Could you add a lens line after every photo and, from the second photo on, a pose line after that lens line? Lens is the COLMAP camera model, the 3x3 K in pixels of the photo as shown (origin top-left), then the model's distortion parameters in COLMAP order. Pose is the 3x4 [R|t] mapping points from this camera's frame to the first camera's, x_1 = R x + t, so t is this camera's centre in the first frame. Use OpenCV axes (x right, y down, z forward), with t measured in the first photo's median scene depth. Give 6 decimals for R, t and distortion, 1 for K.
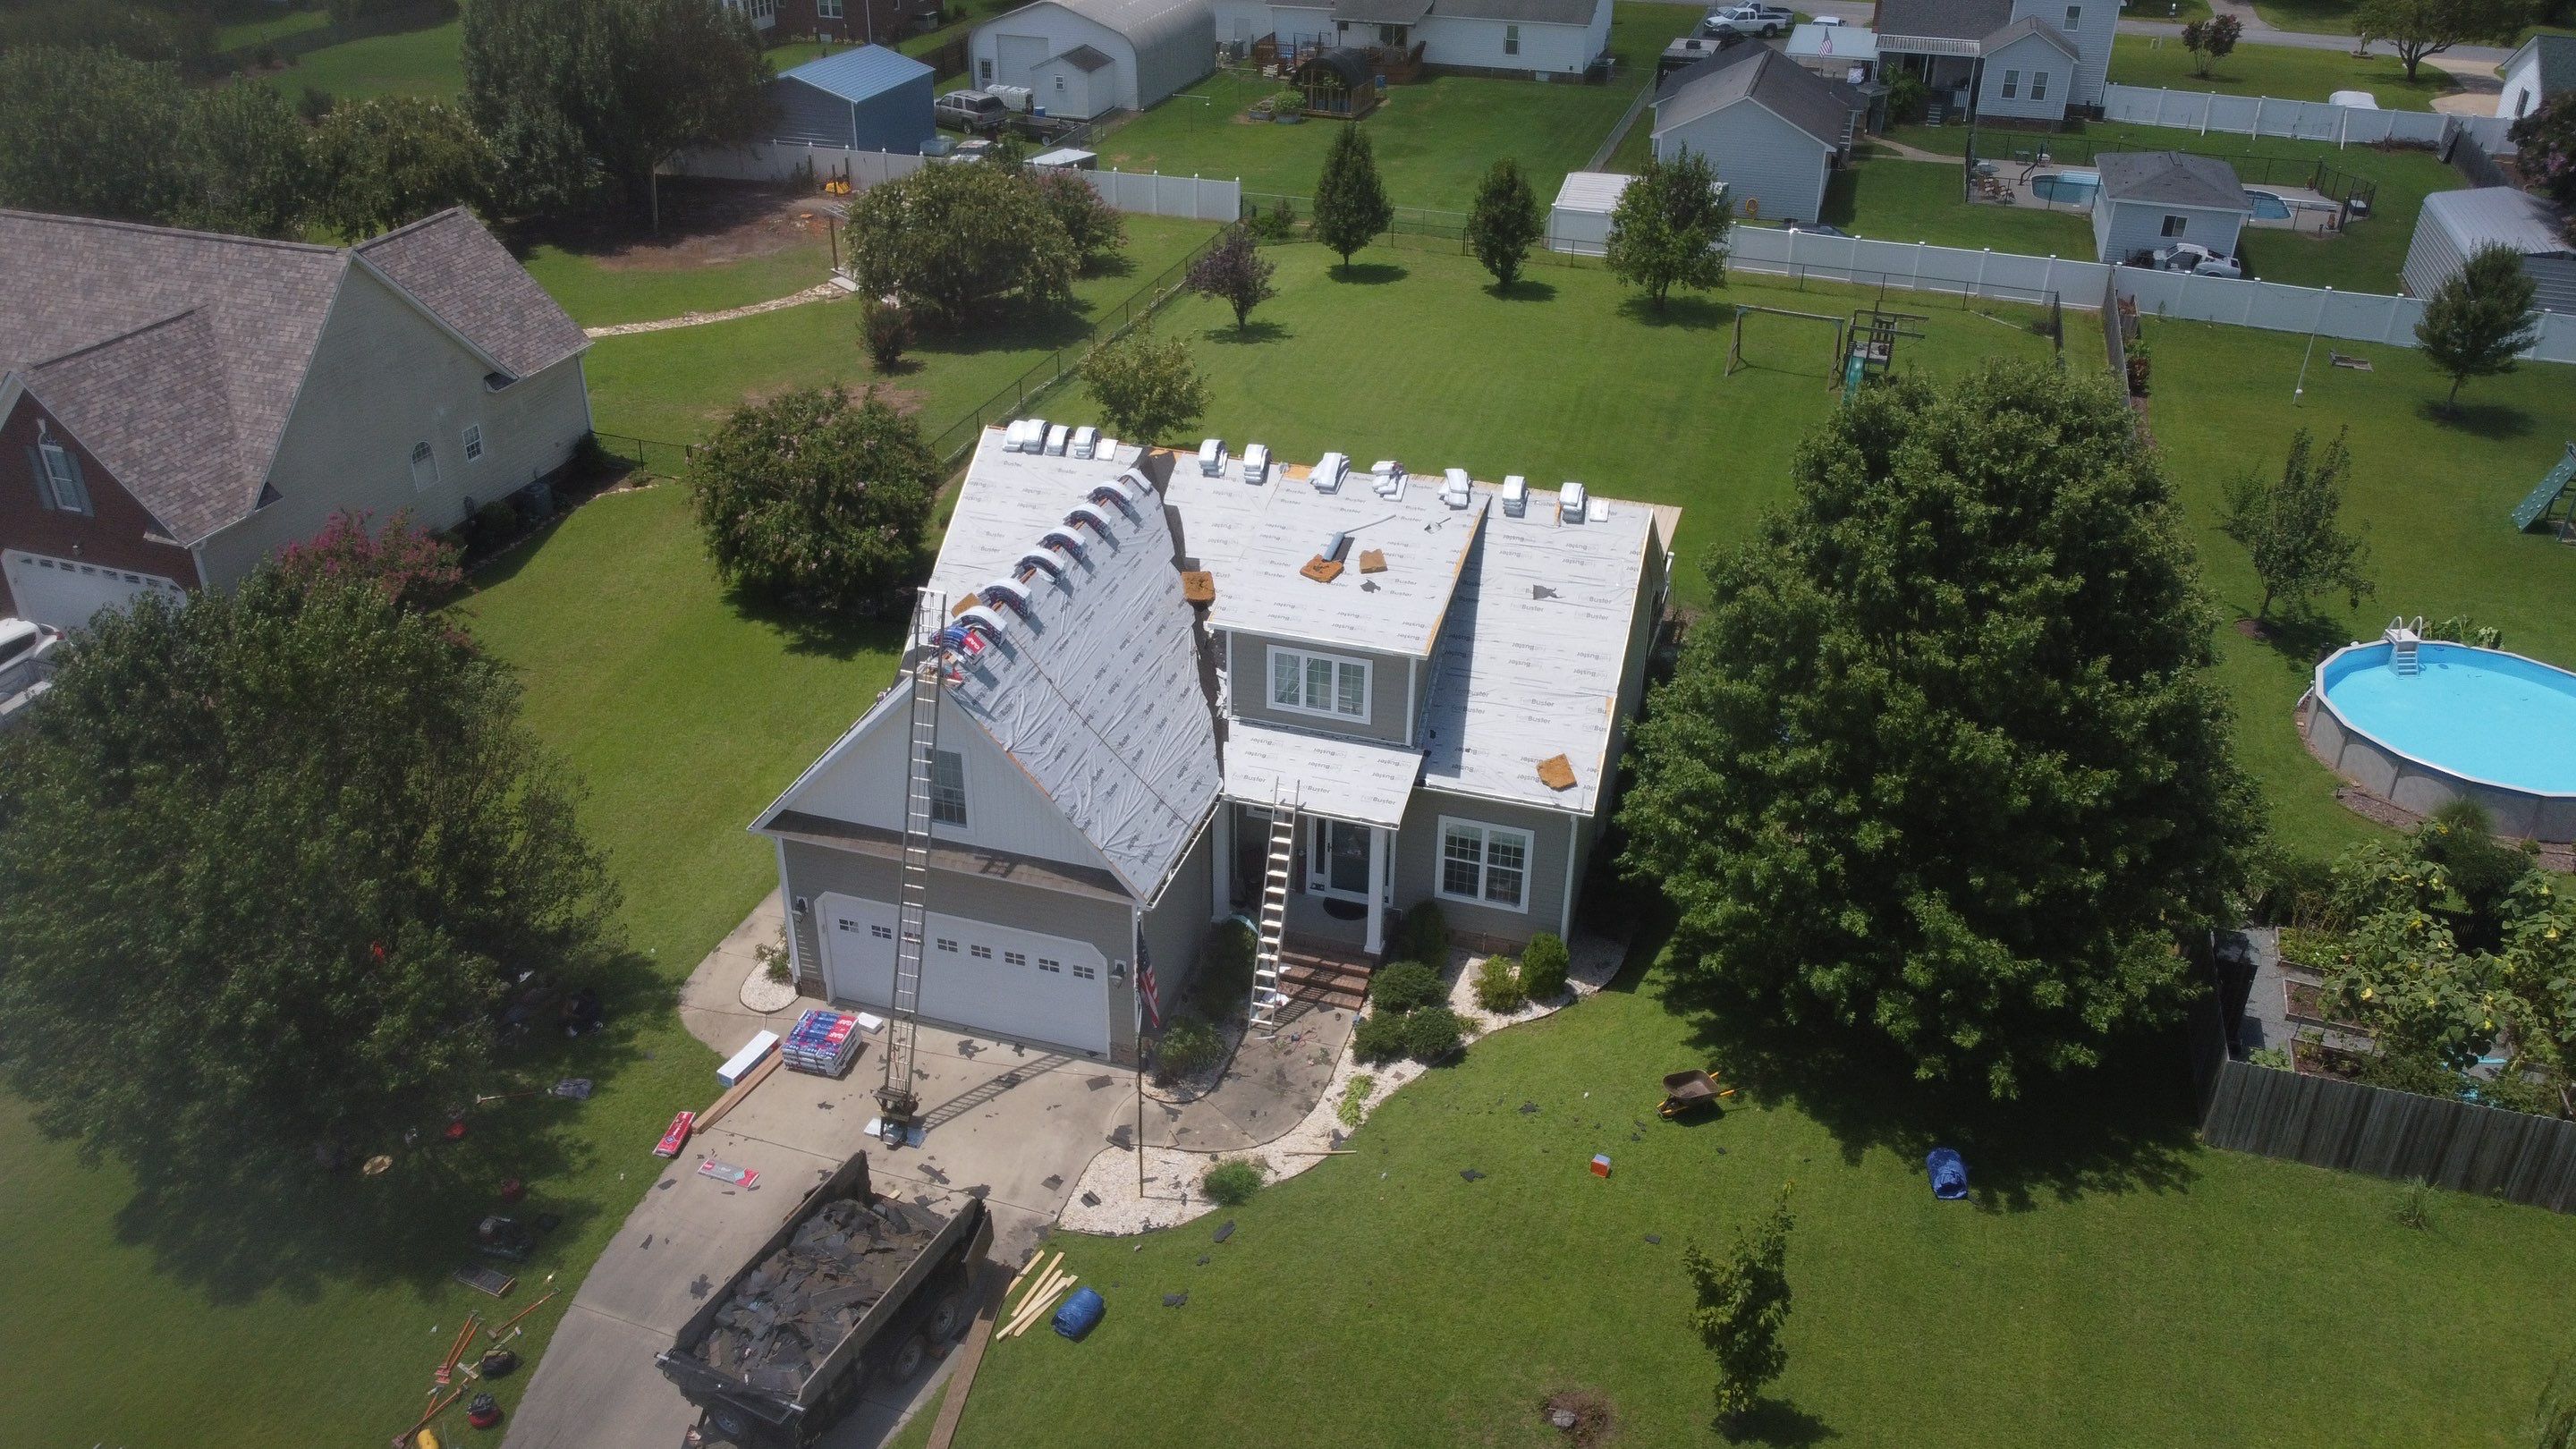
lens RADIAL K [[1955.0, 0, 1280.9], [0, 1955.0, 704.3], [0, 0, 1]] dist [-0.004749, -0.001379]
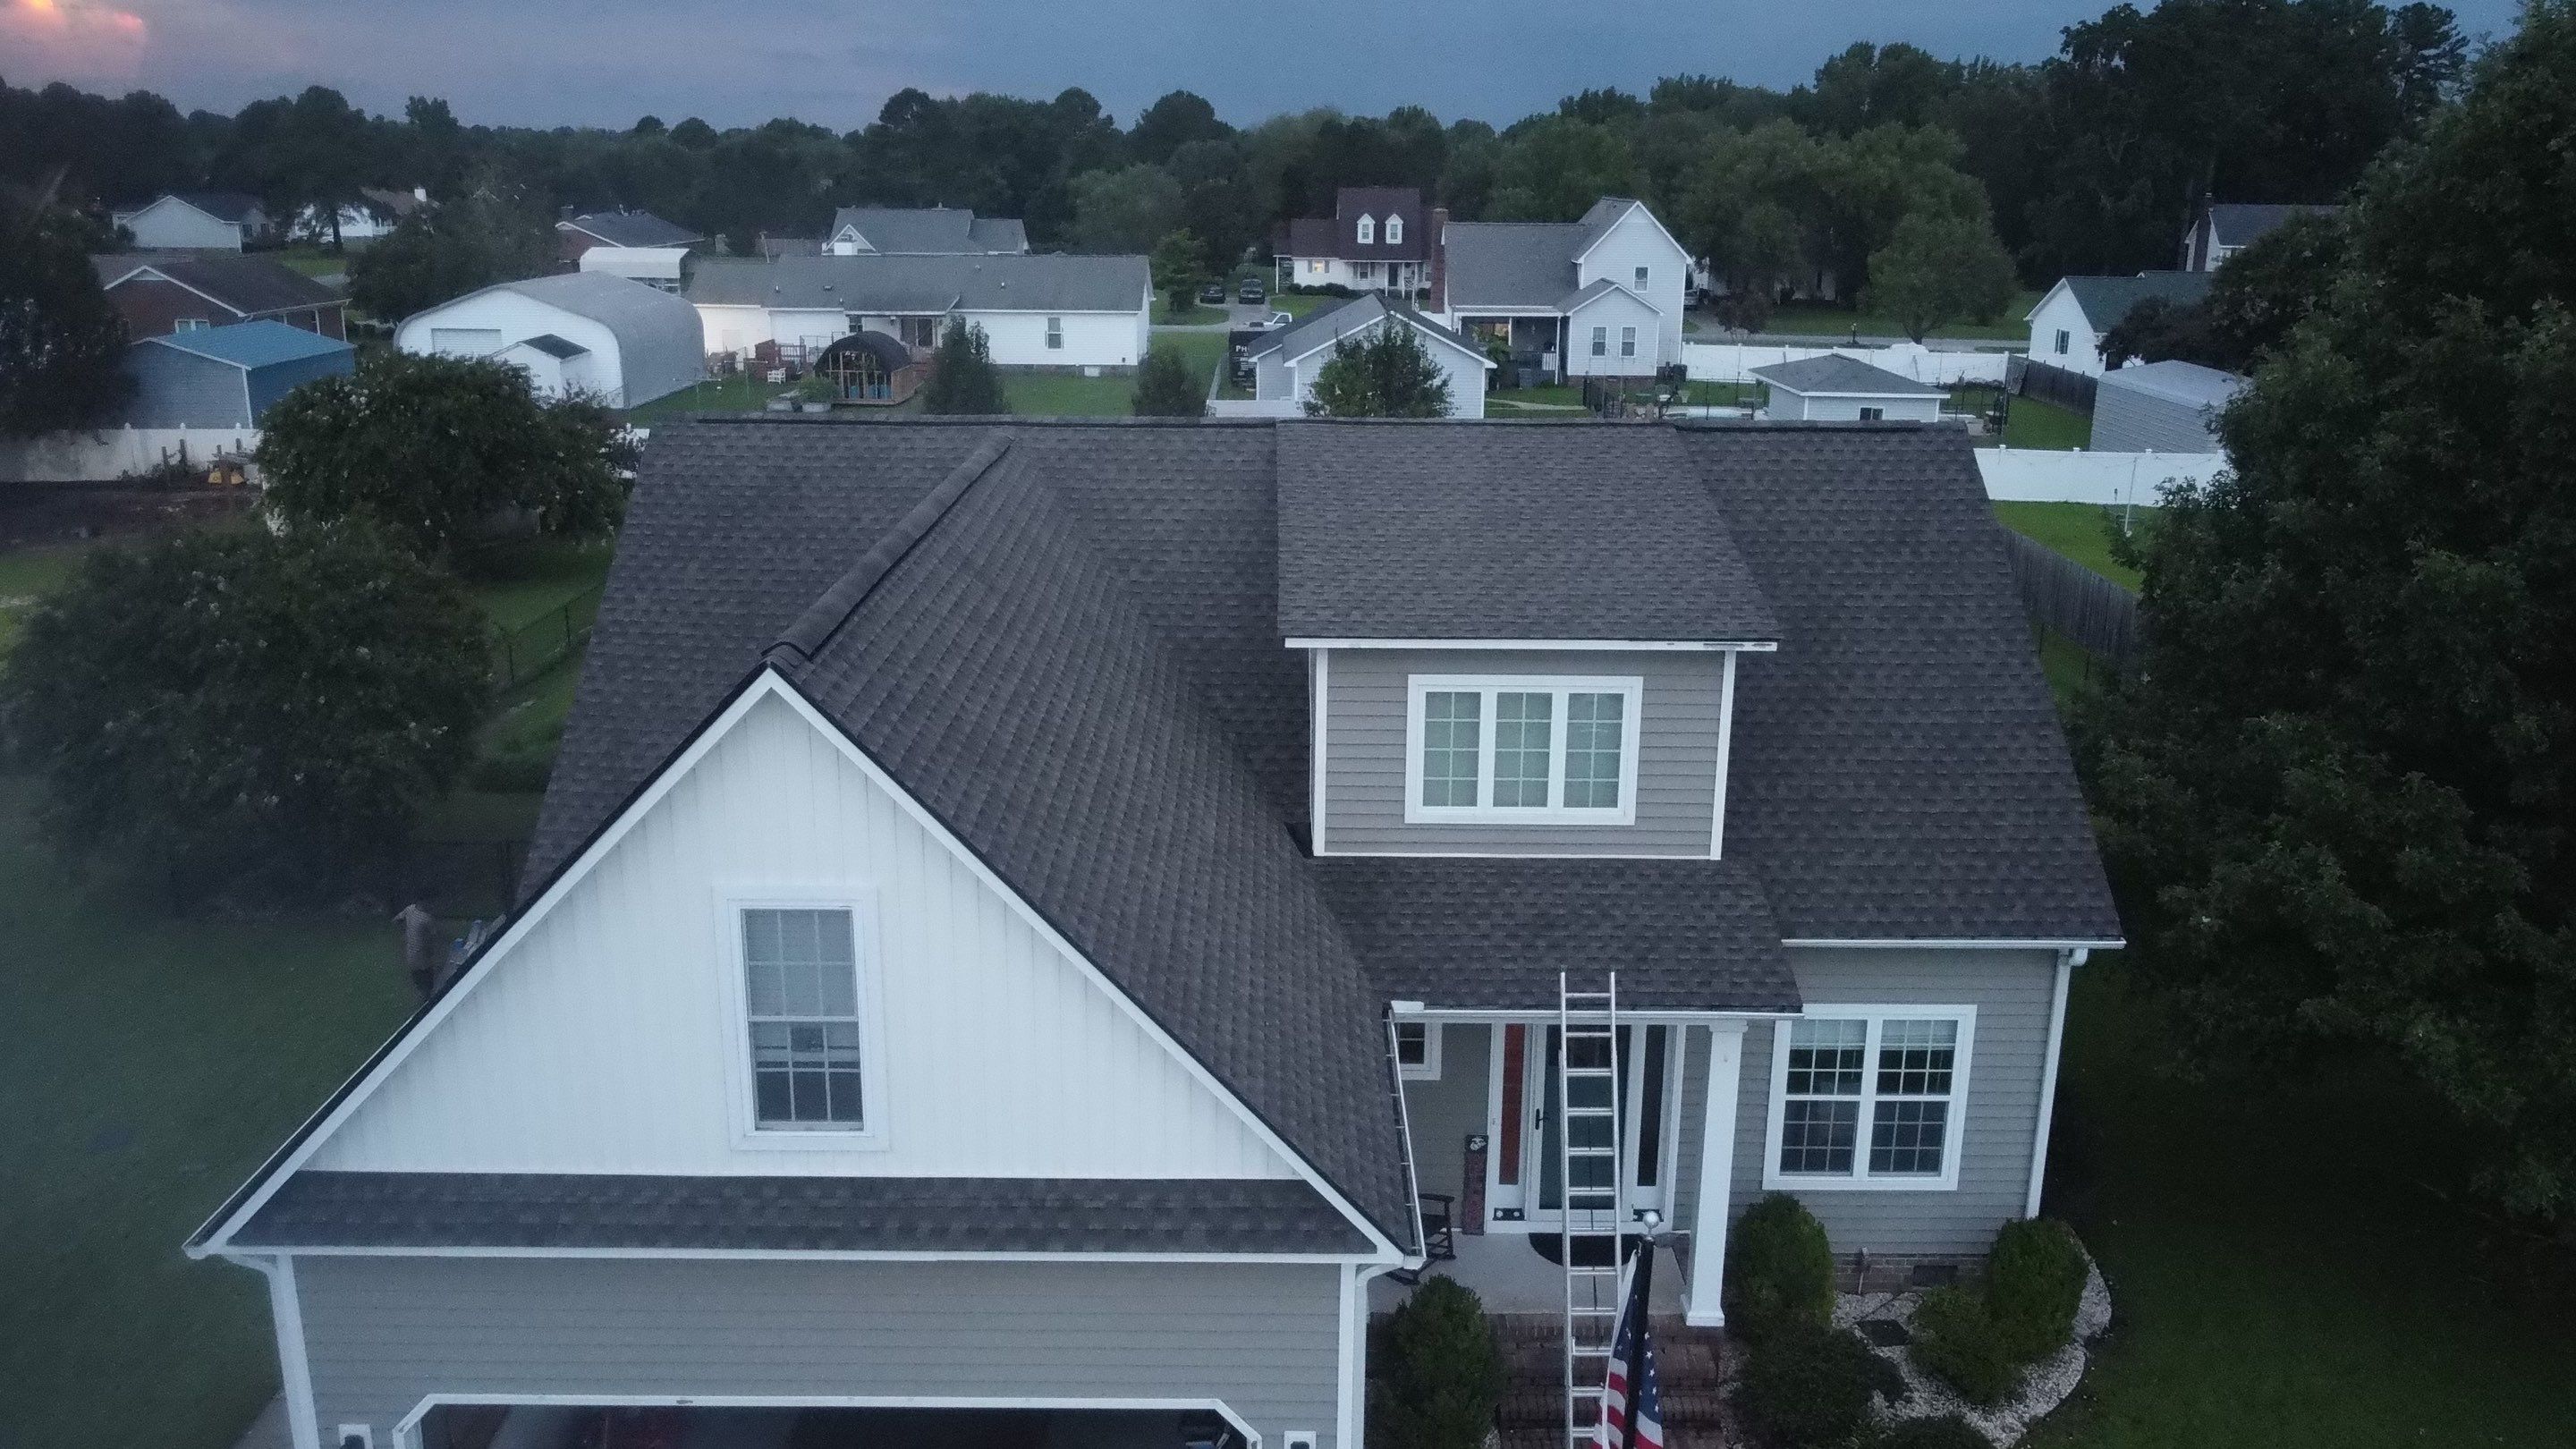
lens RADIAL K [[1955.0, 0, 1279.6], [0, 1955.0, 705.0], [0, 0, 1]] dist [-0.004749, -0.001379]
pose [[0.953522, -0.082341, 0.289854, -0.161911], [0.146411, 0.967358, -0.206837, 0.064031], [-0.263361, 0.239662, 0.934453, 0.541064]]
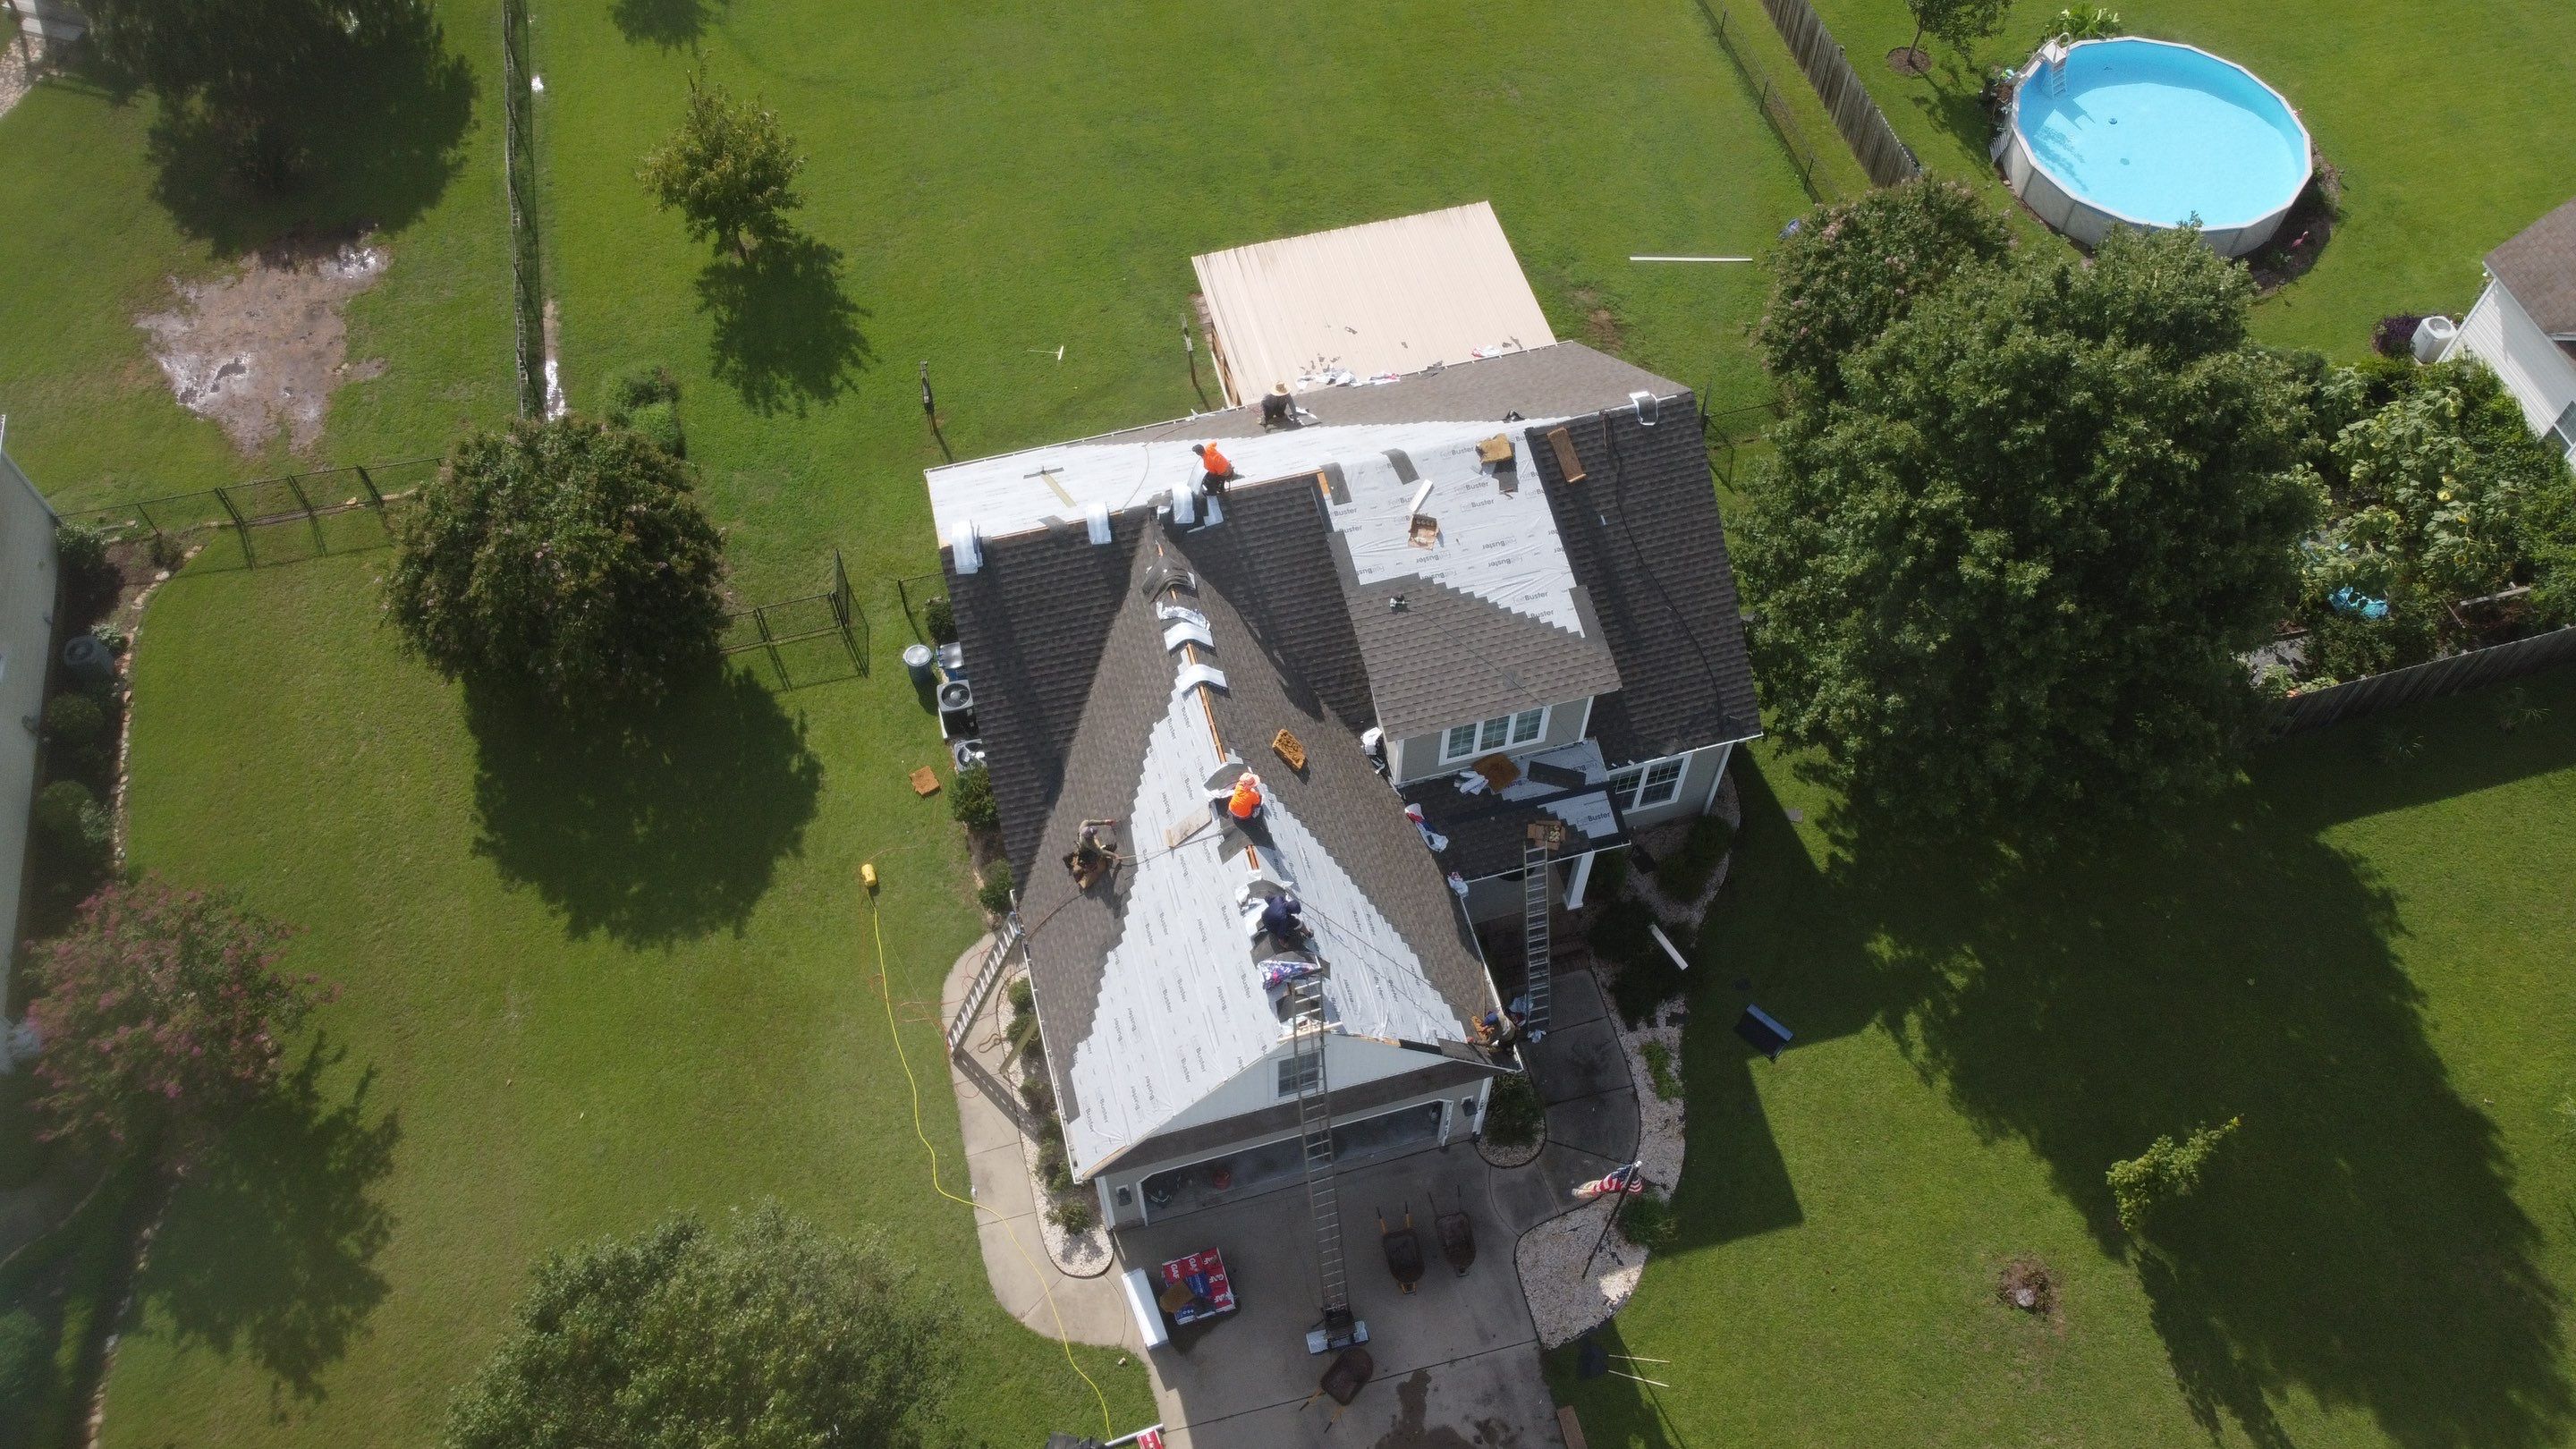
lens RADIAL K [[1955.0, 0, 1285.6], [0, 1955.0, 709.2], [0, 0, 1]] dist [-0.004749, -0.001379]
pose [[0.843492, -0.454215, 0.286722, -0.317305], [0.267840, 0.818361, 0.508475, -0.503773], [-0.465600, -0.352099, 0.811938, 0.258570]]
